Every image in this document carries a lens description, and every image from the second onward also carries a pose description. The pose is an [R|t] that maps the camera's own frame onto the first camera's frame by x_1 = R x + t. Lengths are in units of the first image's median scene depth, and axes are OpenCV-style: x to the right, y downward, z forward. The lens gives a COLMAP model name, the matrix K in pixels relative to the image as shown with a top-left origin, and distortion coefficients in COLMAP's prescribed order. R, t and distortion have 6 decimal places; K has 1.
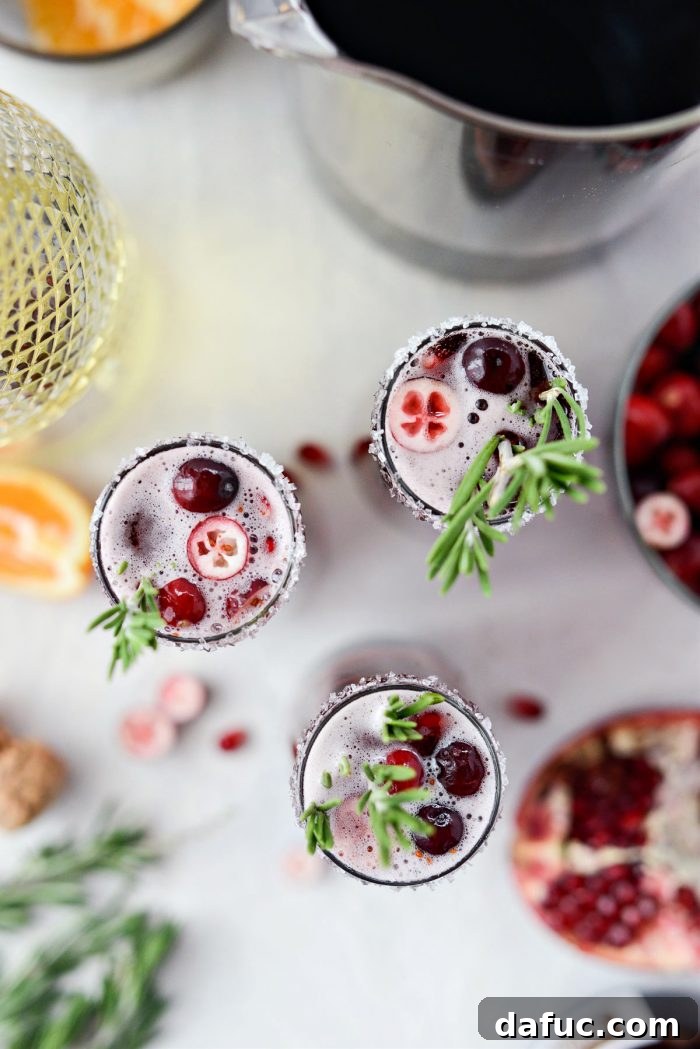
lens RADIAL K [[1869.8, 0, 350.0], [0, 1869.8, 524.5], [0, 0, 1]] dist [-0.103454, 0.242505]
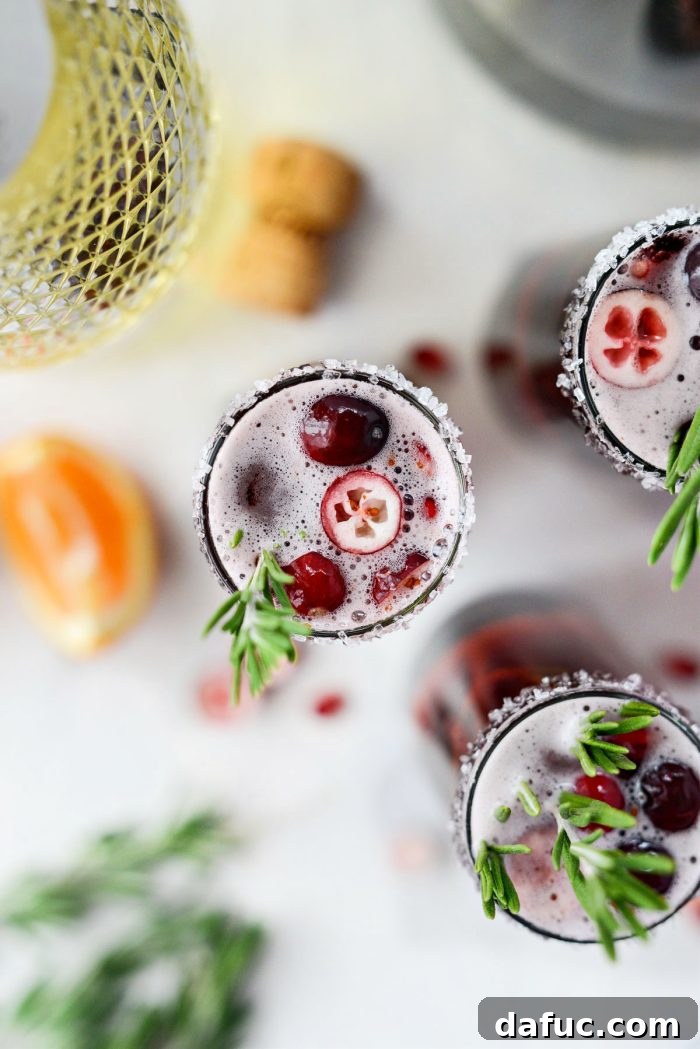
lens RADIAL K [[1869.8, 0, 350.0], [0, 1869.8, 524.5], [0, 0, 1]] dist [-0.103454, 0.242505]
pose [[0.999923, 0.003321, 0.011979, -0.084561], [-0.004411, 0.995733, 0.092180, -0.052733], [-0.011621, -0.092226, 0.995670, 0.240636]]
